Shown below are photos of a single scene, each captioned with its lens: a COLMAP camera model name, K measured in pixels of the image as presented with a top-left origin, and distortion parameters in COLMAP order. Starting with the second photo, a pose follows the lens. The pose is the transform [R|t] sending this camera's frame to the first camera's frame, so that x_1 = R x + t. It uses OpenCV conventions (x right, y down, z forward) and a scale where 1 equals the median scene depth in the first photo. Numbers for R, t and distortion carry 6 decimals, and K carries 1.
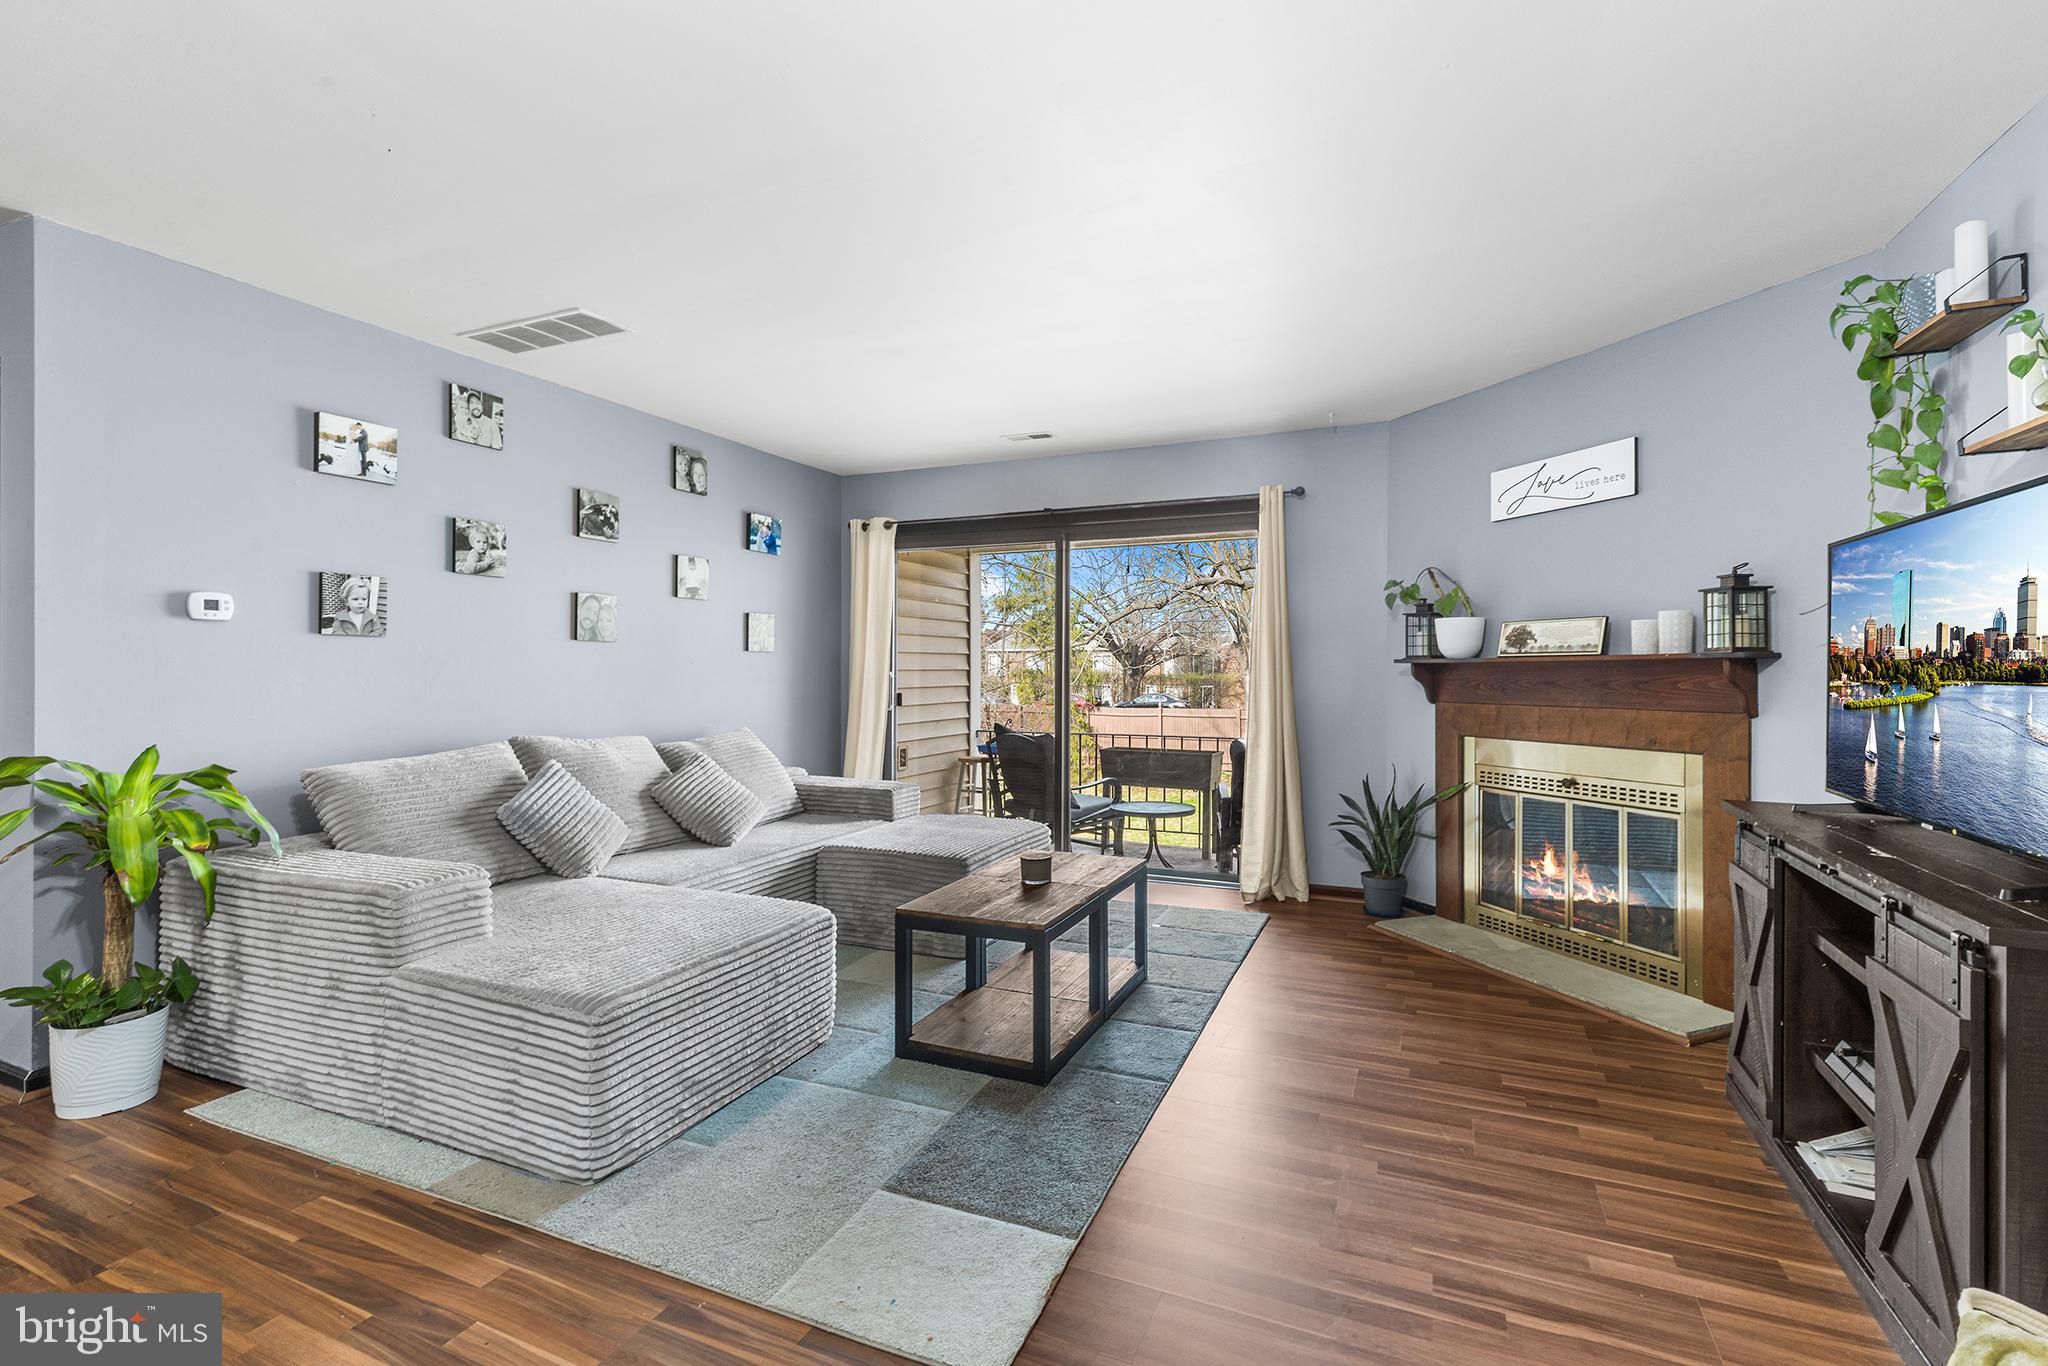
lens RADIAL K [[920.4, 0, 1028.5], [0, 920.4, 670.4], [0, 0, 1]] dist [-0.003696, 0.000791]
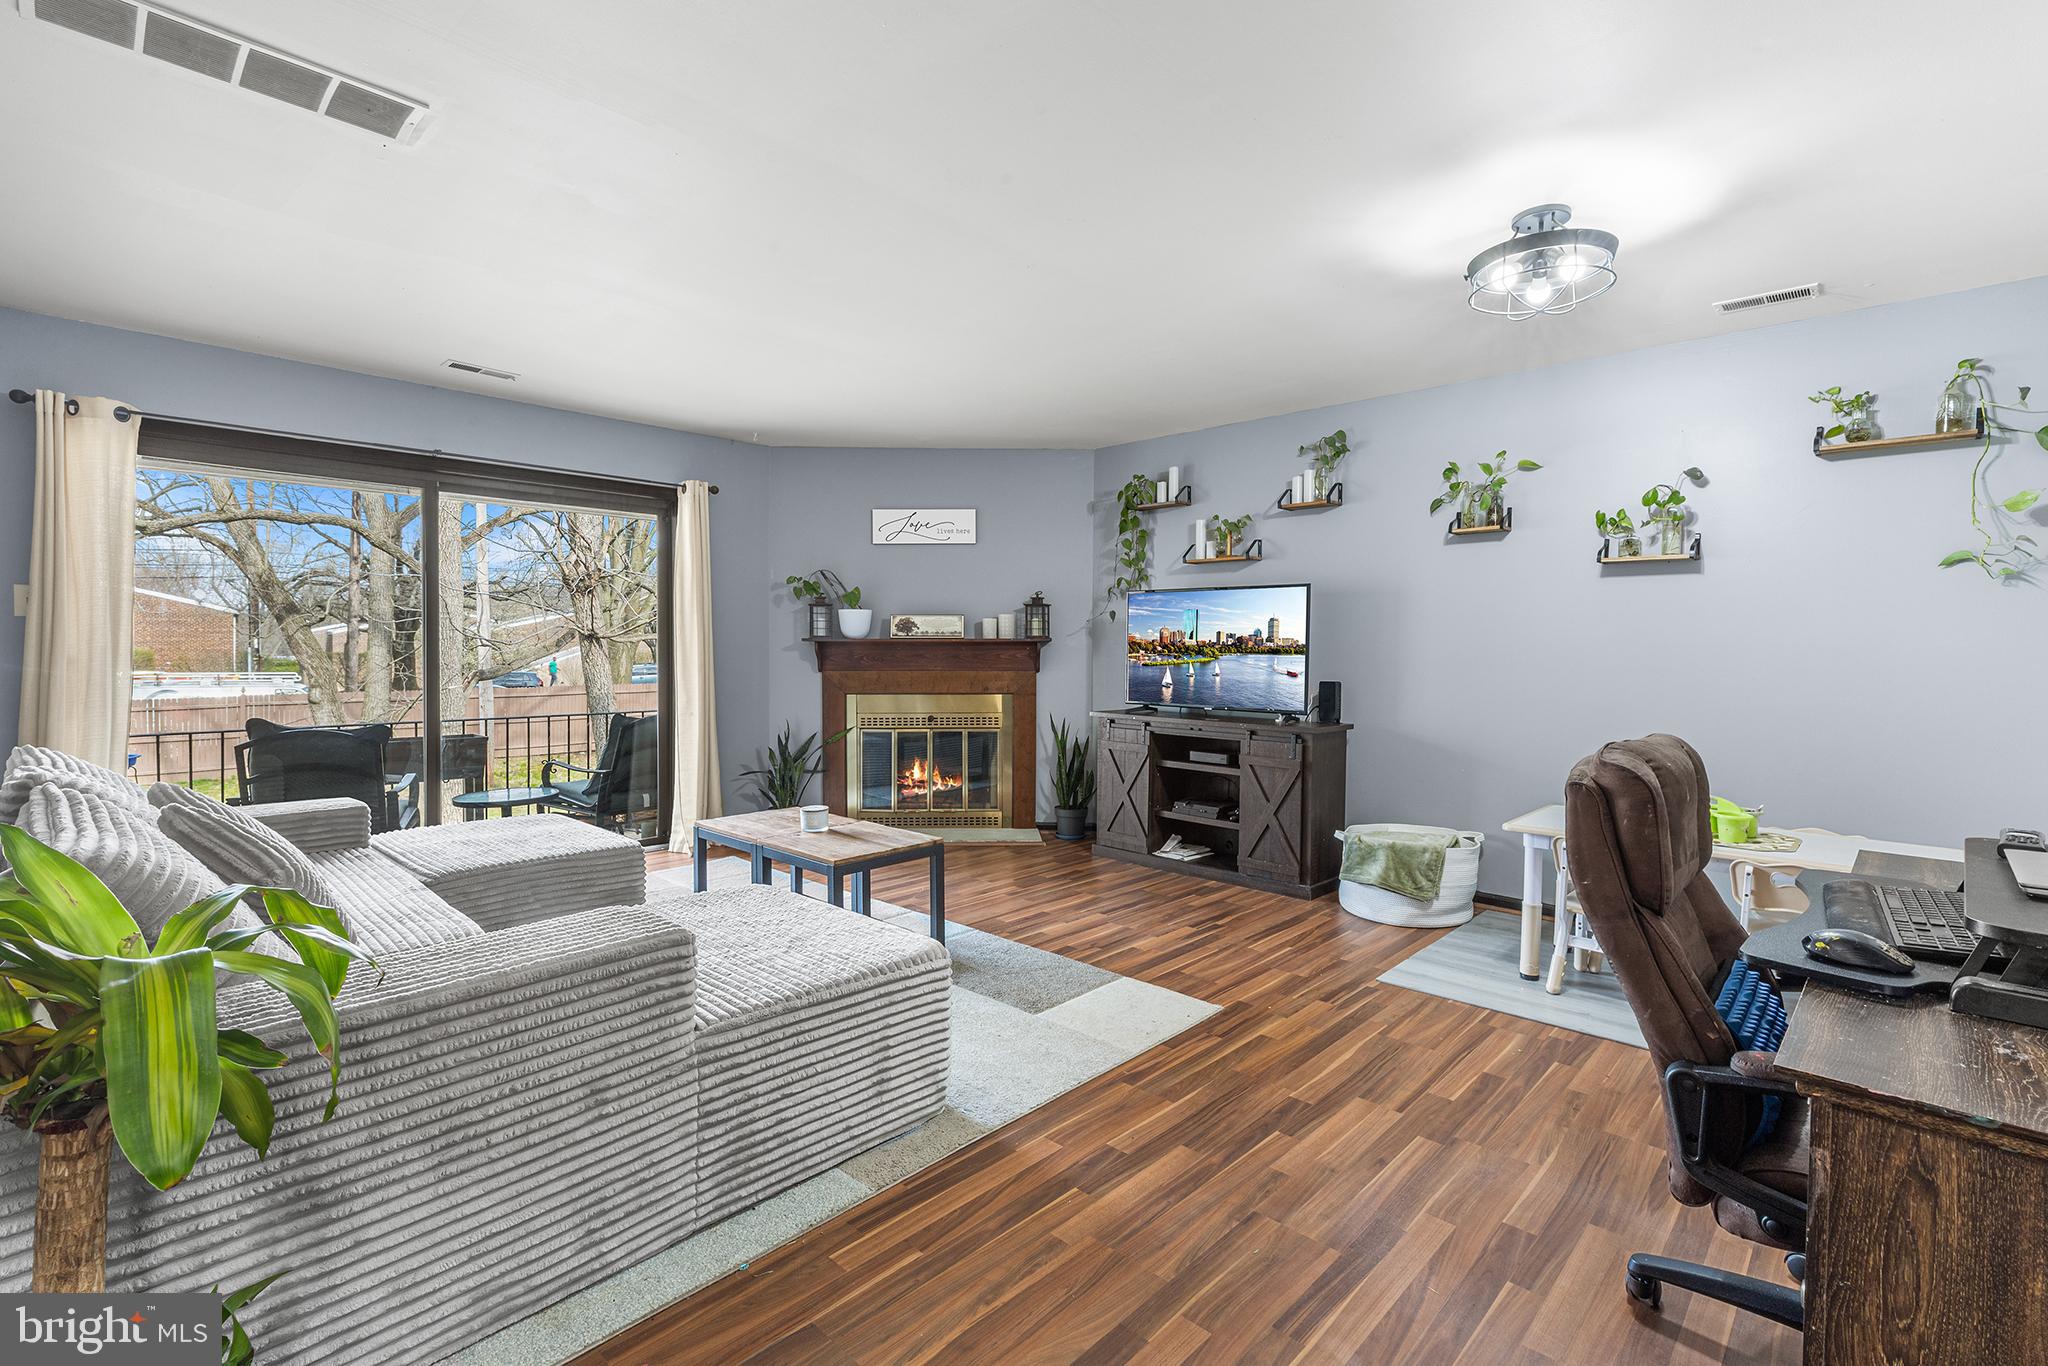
lens RADIAL K [[920.4, 0, 1030.9], [0, 920.4, 683.2], [0, 0, 1]] dist [-0.003696, 0.000791]
pose [[0.339963, -0.034519, 0.939805, -0.915101], [-0.005381, 0.999238, 0.038649, -0.000985], [-0.940423, -0.018197, 0.339519, 0.328158]]
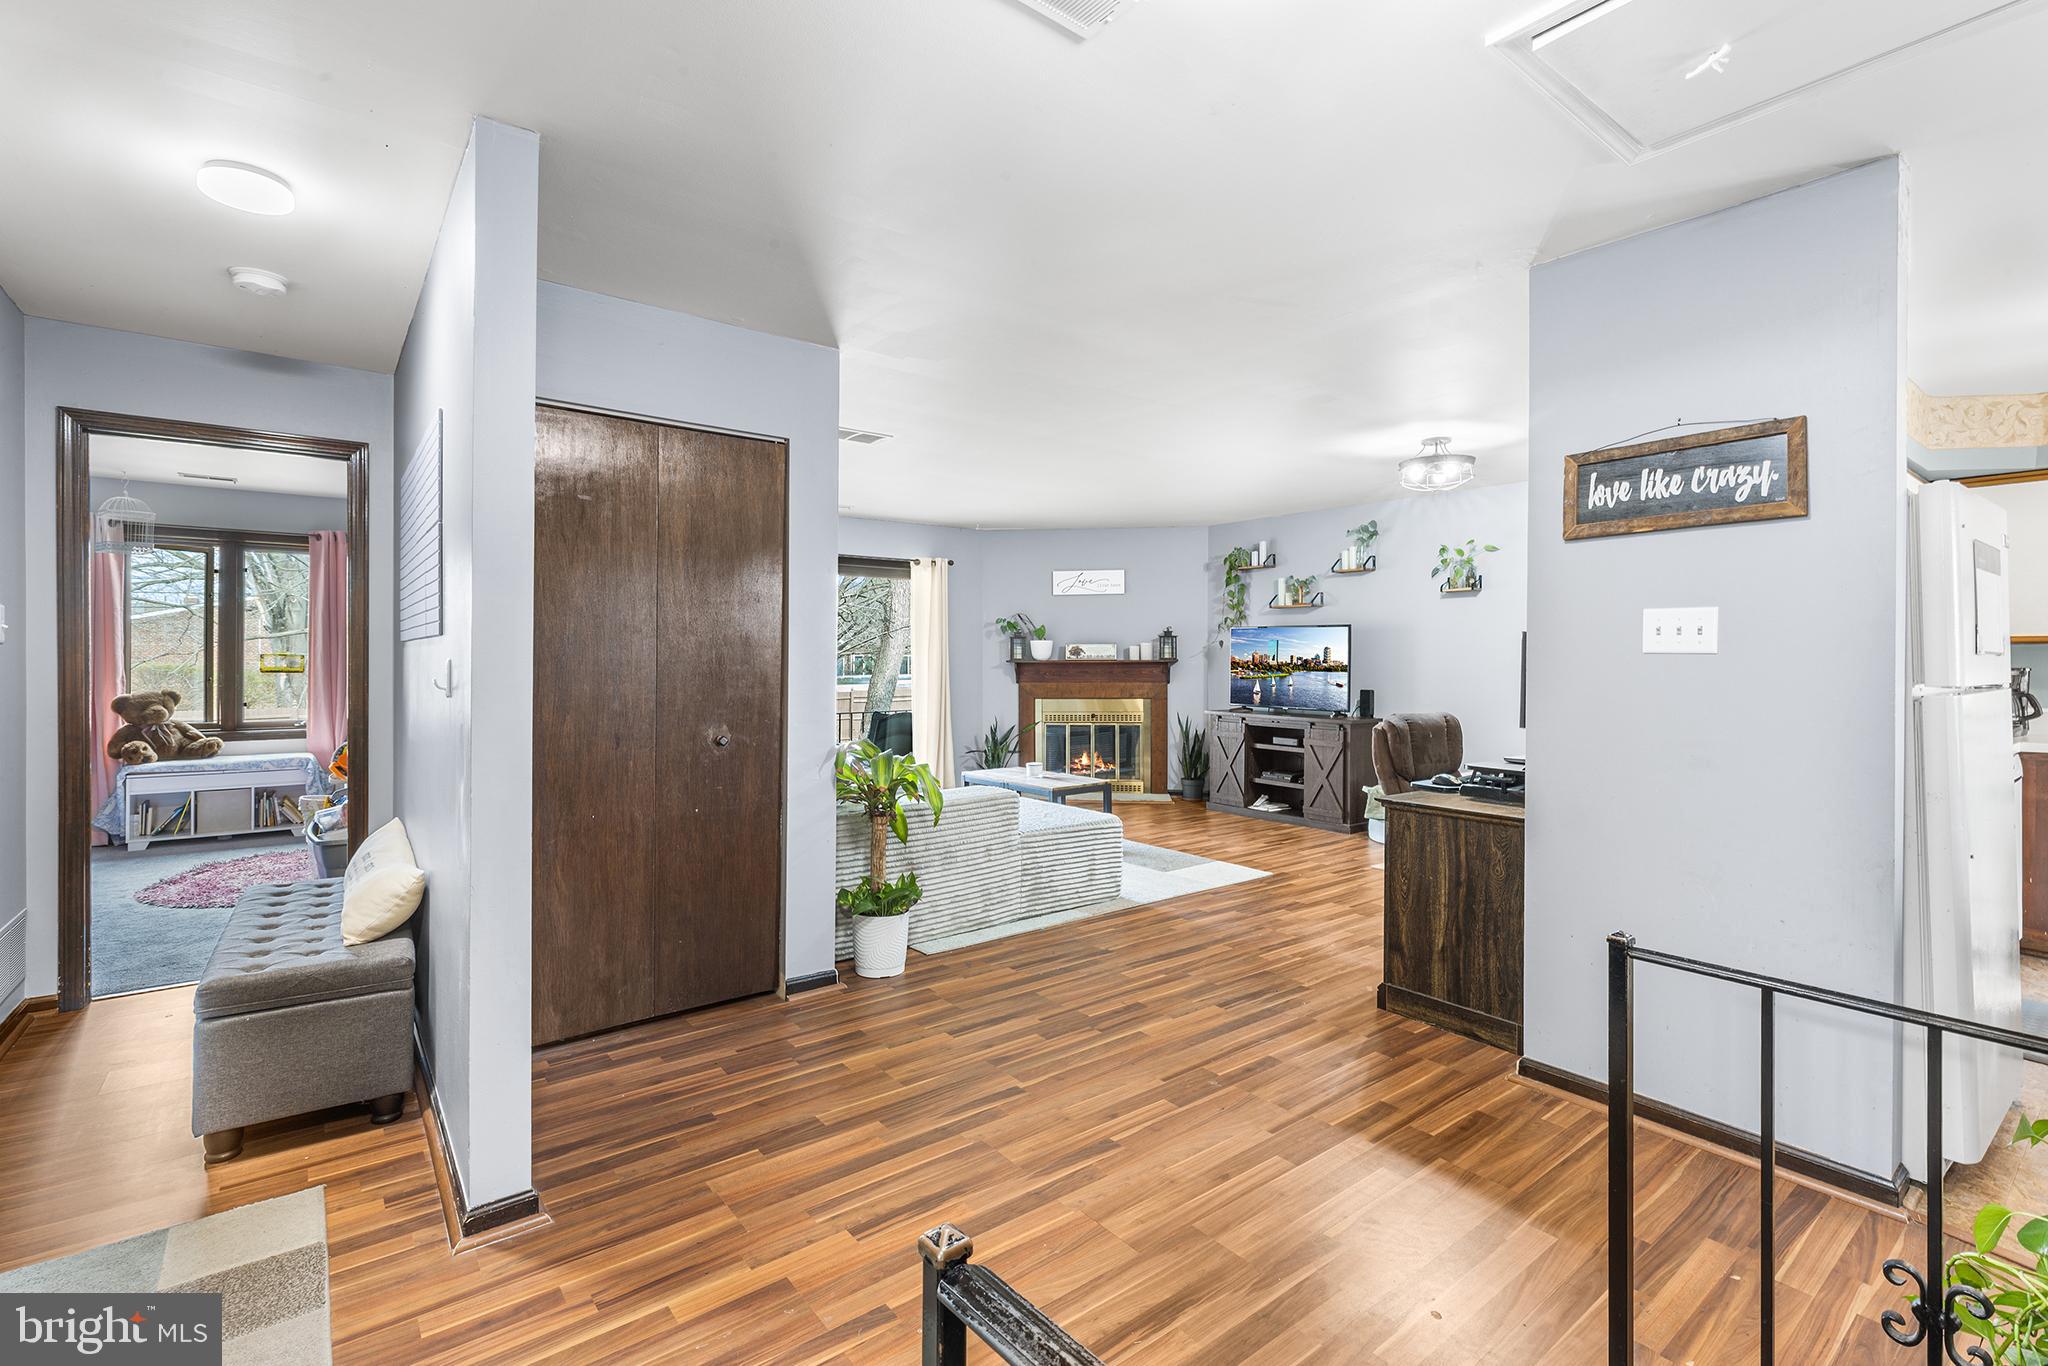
lens RADIAL K [[920.4, 0, 1025.7], [0, 920.4, 668.0], [0, 0, 1]] dist [-0.003696, 0.000791]
pose [[0.478768, -0.010934, 0.877873, -1.617143], [0.000100, 0.999923, 0.012399, -0.025820], [-0.877941, -0.005849, 0.478733, 0.064845]]
